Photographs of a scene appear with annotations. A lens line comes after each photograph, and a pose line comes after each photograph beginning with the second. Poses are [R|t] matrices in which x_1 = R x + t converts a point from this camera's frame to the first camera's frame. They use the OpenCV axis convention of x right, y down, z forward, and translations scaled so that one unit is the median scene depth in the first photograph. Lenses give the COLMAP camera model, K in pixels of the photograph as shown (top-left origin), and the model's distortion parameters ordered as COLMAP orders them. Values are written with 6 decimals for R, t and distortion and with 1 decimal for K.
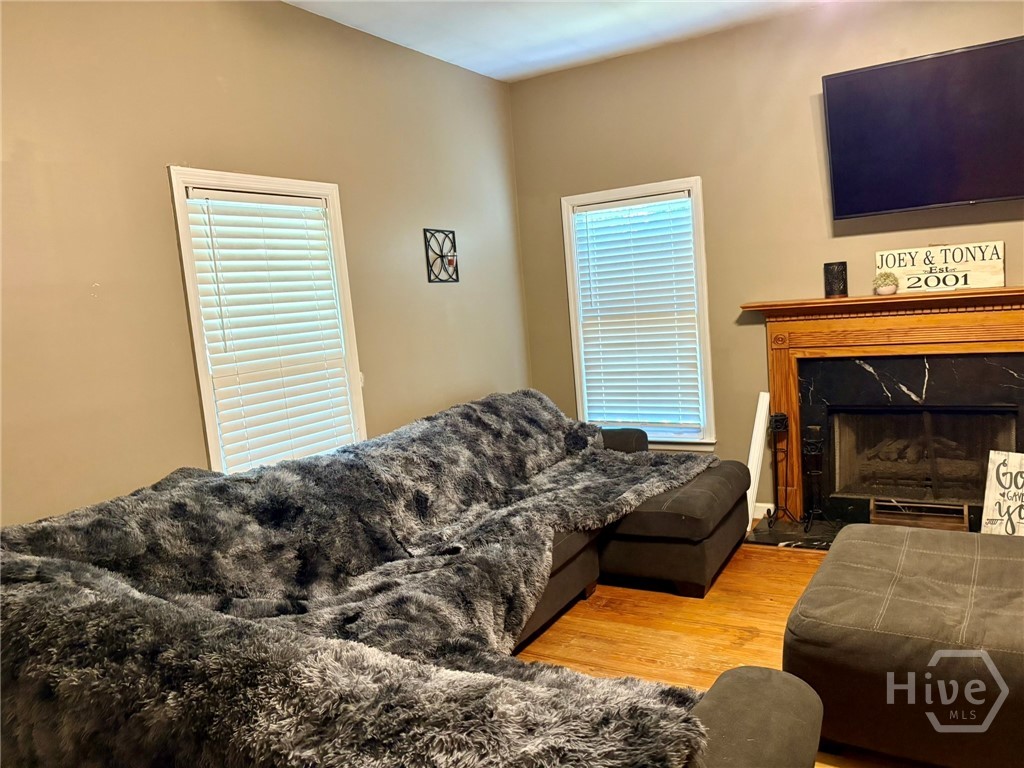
lens RADIAL K [[780.4, 0, 507.1], [0, 780.4, 380.7], [0, 0, 1]] dist [0.046634, -0.030030]
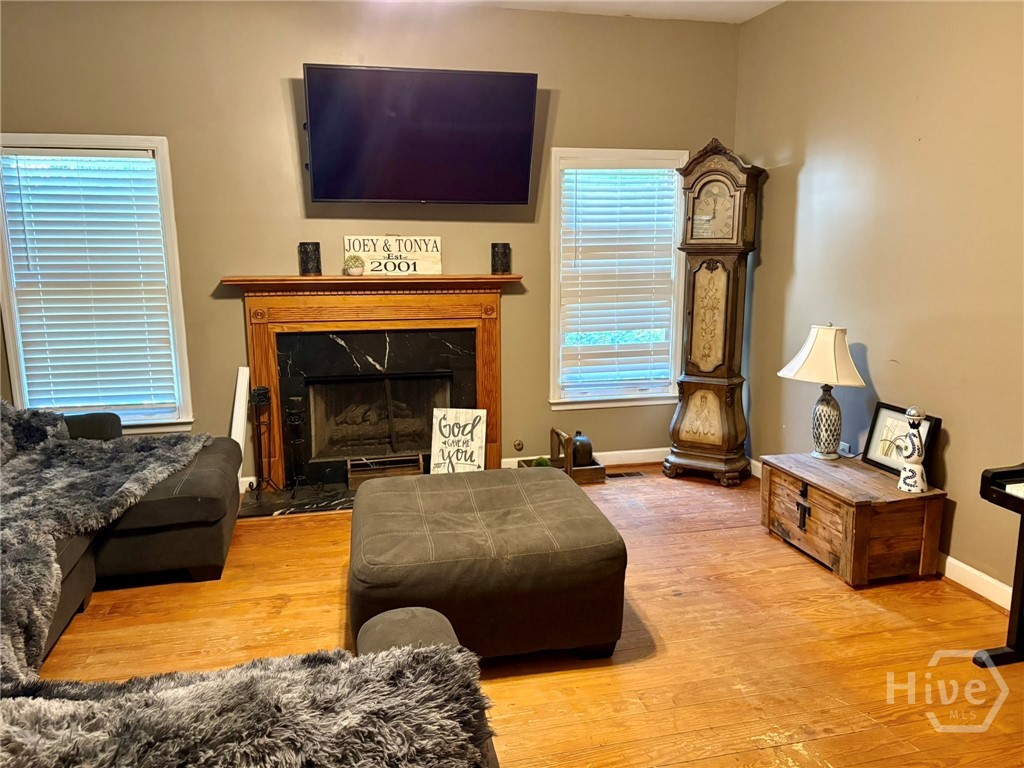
lens RADIAL K [[780.4, 0, 506.8], [0, 780.4, 383.0], [0, 0, 1]] dist [0.046634, -0.030030]
pose [[0.725428, -0.045880, 0.686767, -0.135395], [0.025509, 0.998883, 0.039786, 0.004054], [-0.687825, -0.011343, 0.725788, 0.046207]]
